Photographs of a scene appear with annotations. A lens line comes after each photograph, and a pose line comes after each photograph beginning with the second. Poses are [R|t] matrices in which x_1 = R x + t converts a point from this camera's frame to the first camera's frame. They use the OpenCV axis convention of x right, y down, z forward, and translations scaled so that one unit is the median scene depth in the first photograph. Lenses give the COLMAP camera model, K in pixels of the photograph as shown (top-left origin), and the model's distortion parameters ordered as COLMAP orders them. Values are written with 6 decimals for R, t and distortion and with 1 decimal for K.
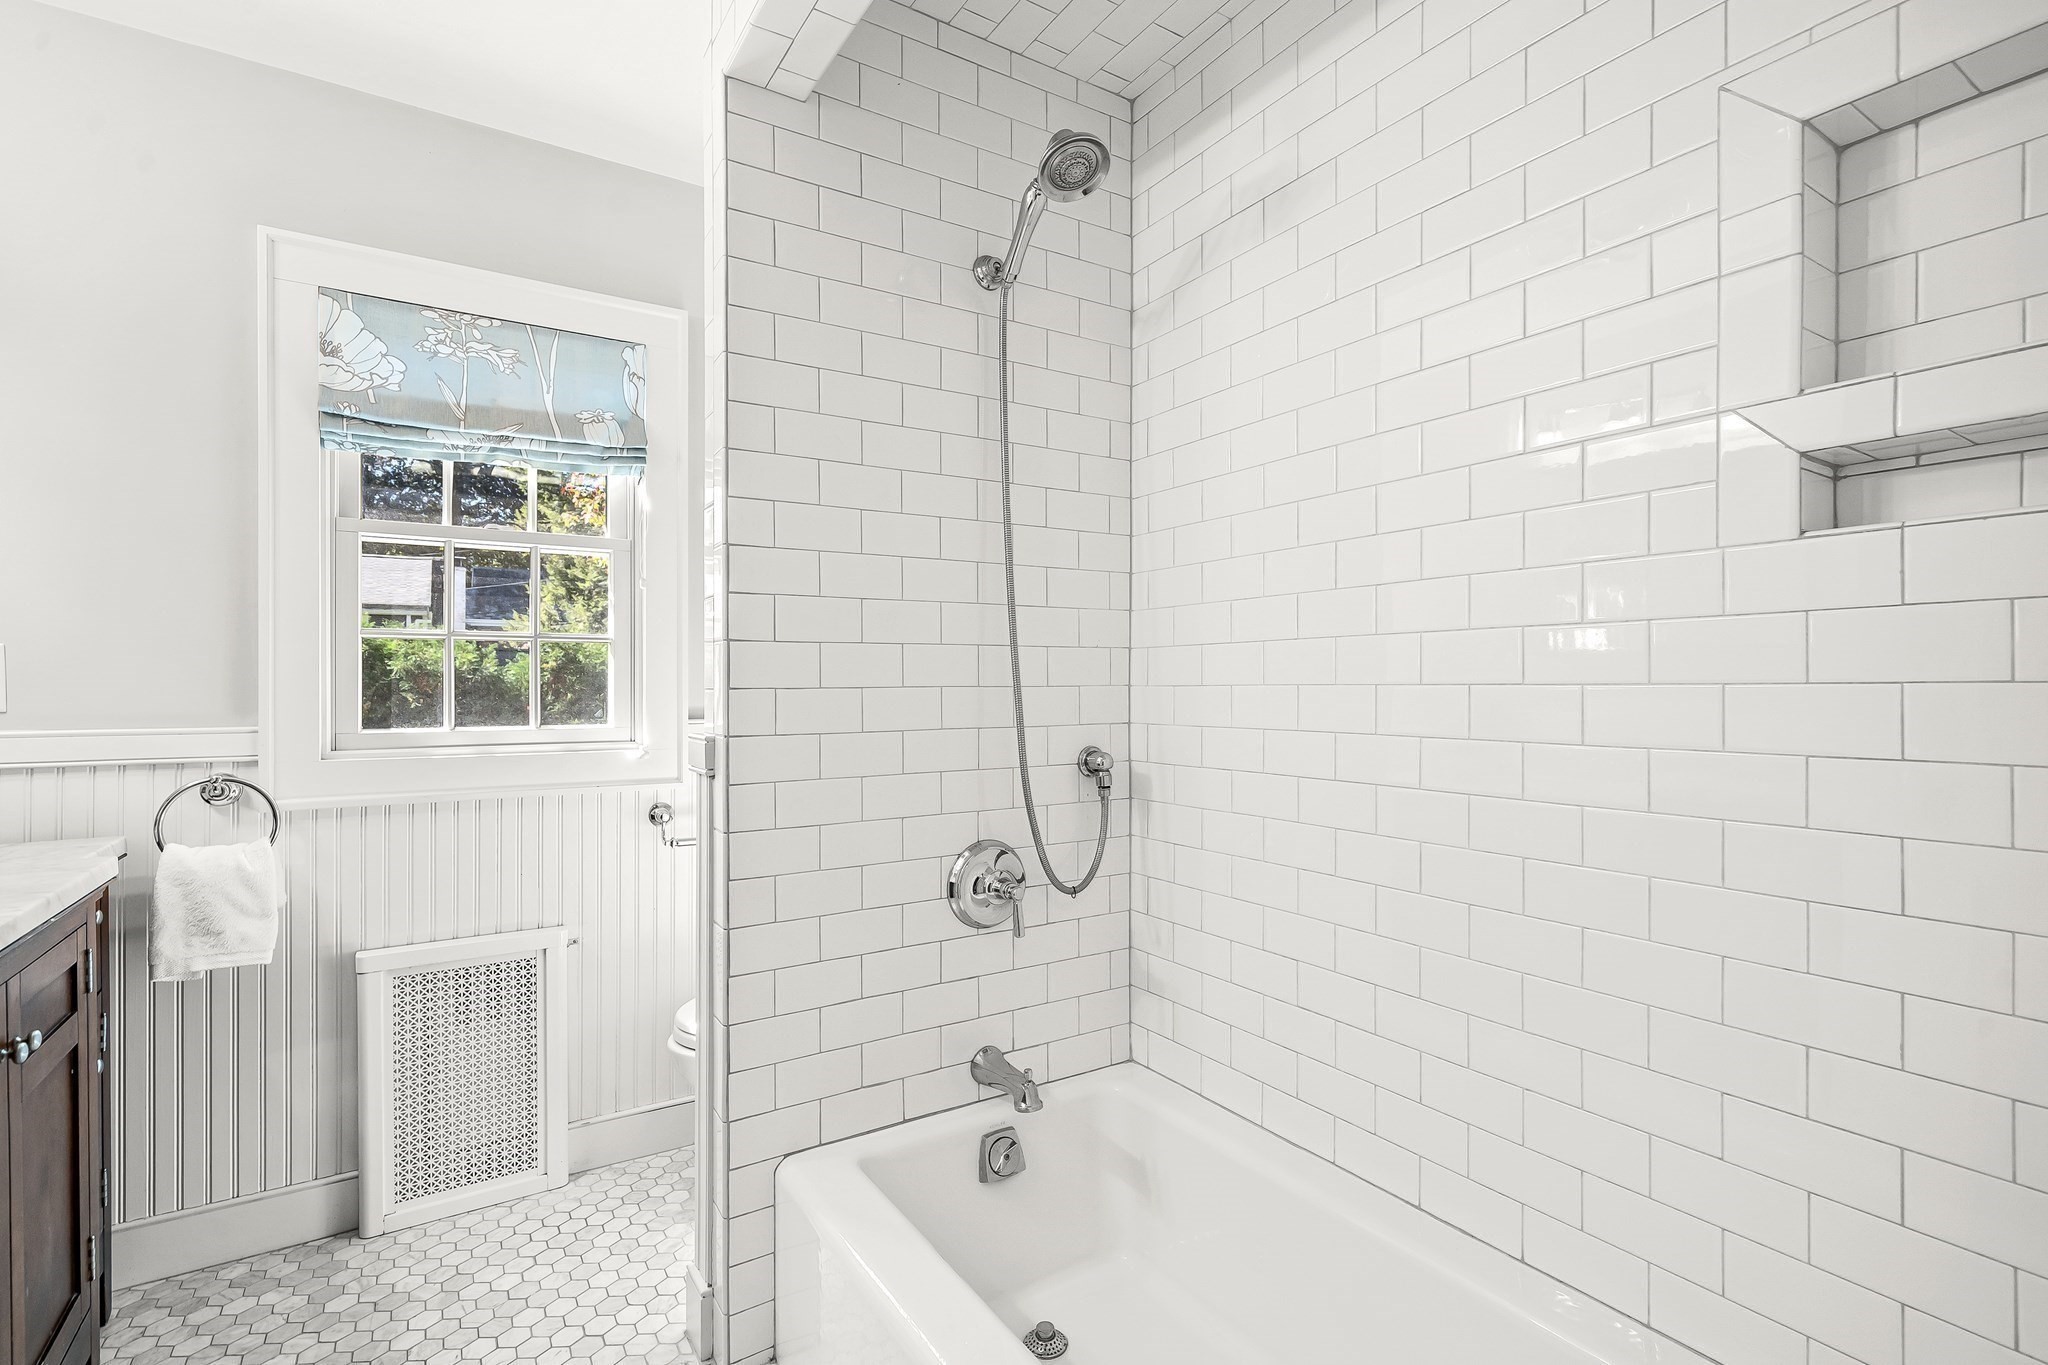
lens RADIAL K [[966.1, 0, 1025.8], [0, 966.1, 685.0], [0, 0, 1]] dist [0.000486, -0.000337]
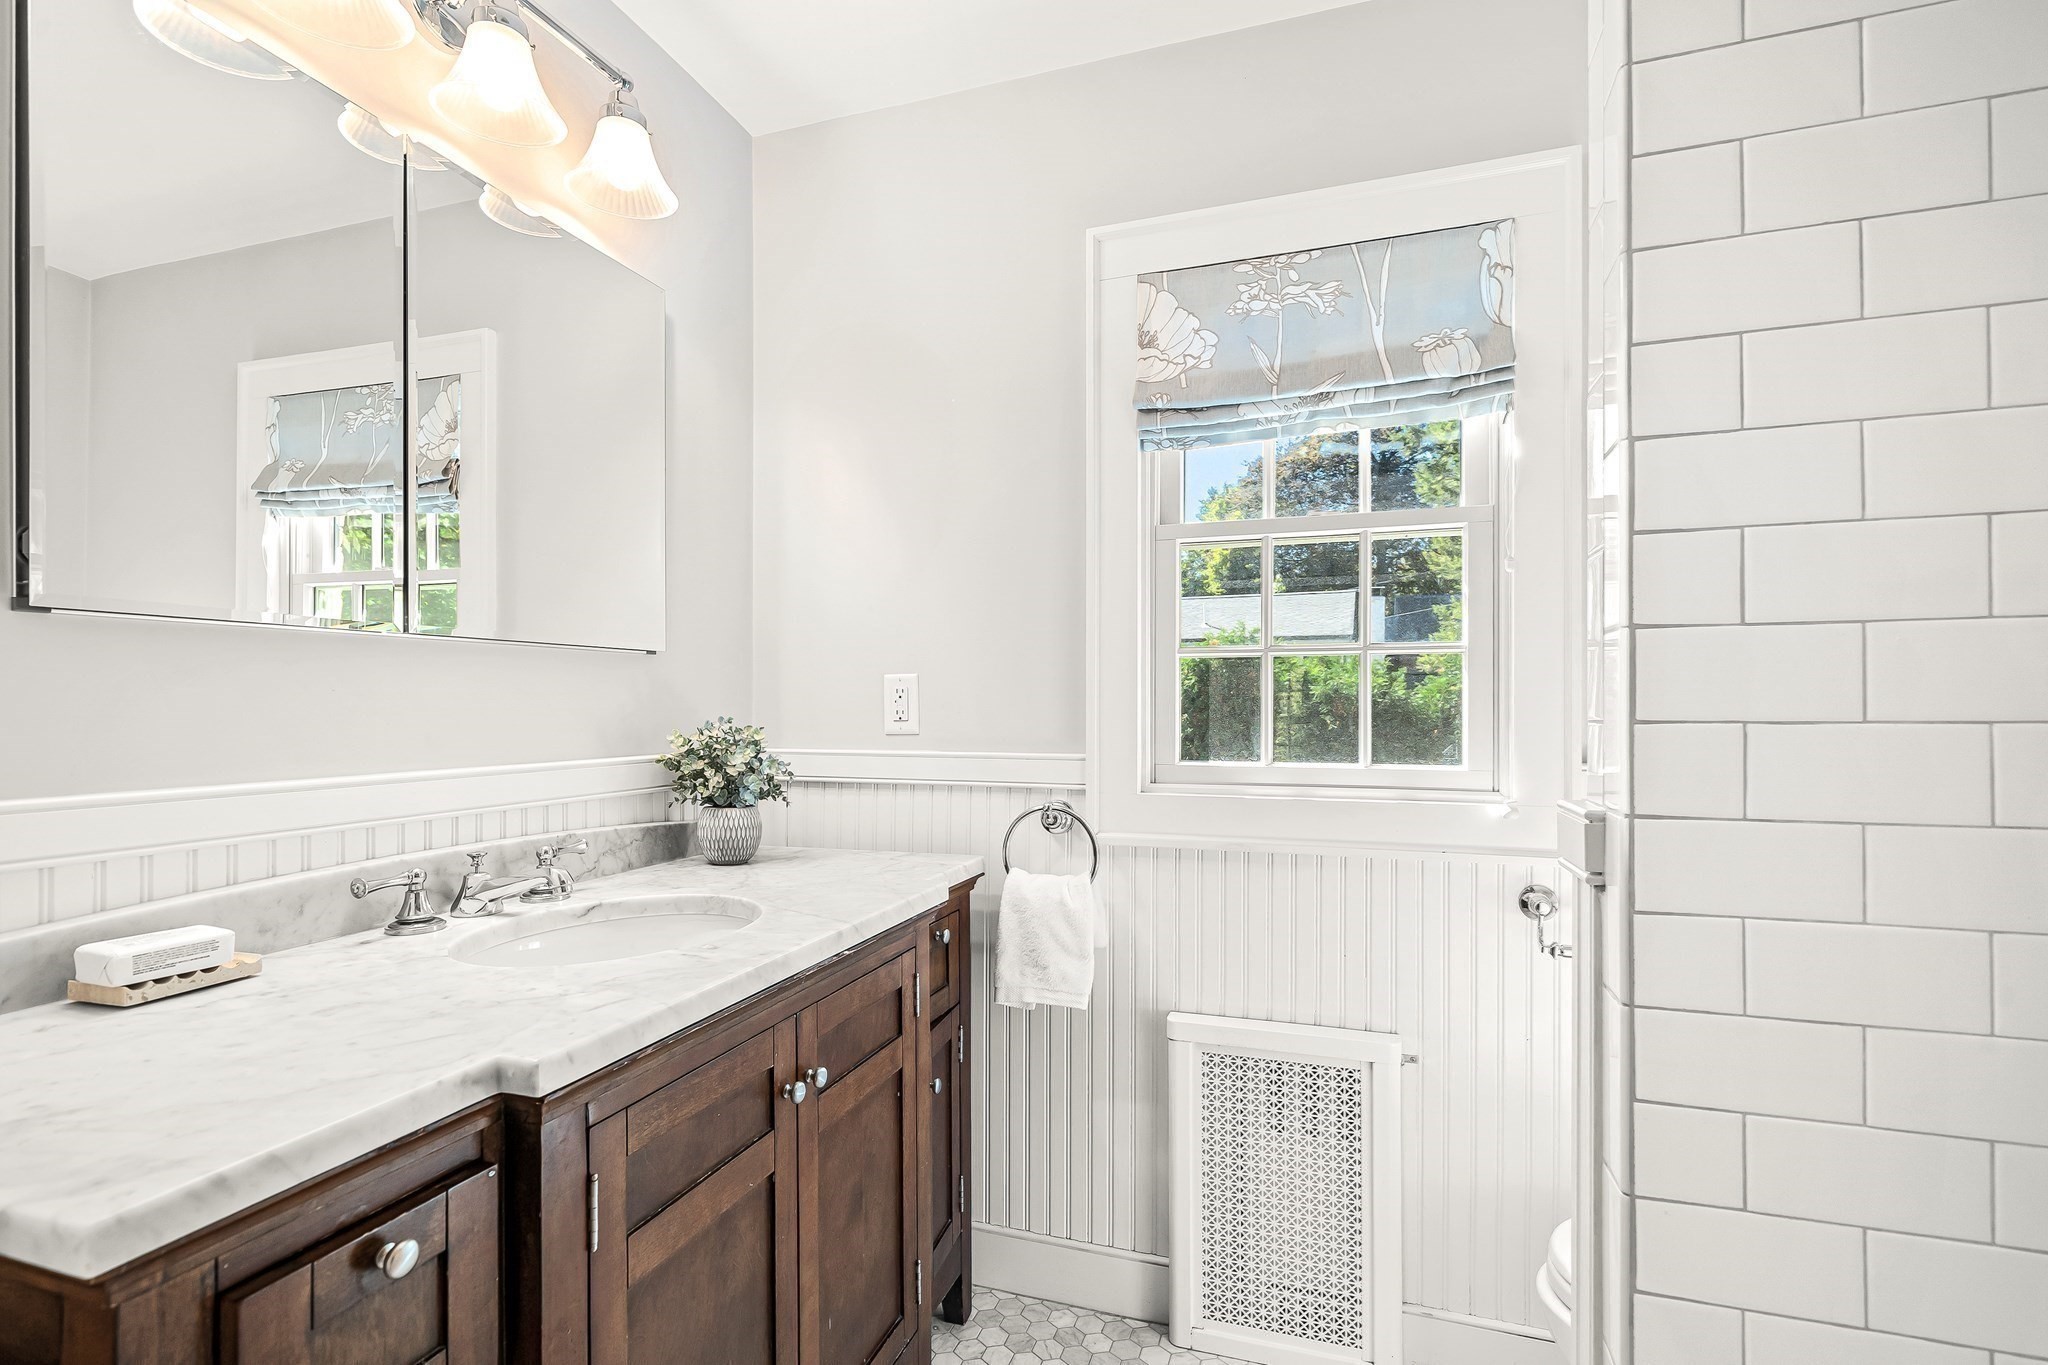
lens RADIAL K [[966.1, 0, 1015.9], [0, 966.1, 706.0], [0, 0, 1]] dist [0.000486, -0.000337]
pose [[0.624061, -0.000037, -0.781375, -0.087004], [-0.001326, 0.999999, -0.001106, -0.003085], [0.781374, 0.001726, 0.624060, 0.331043]]
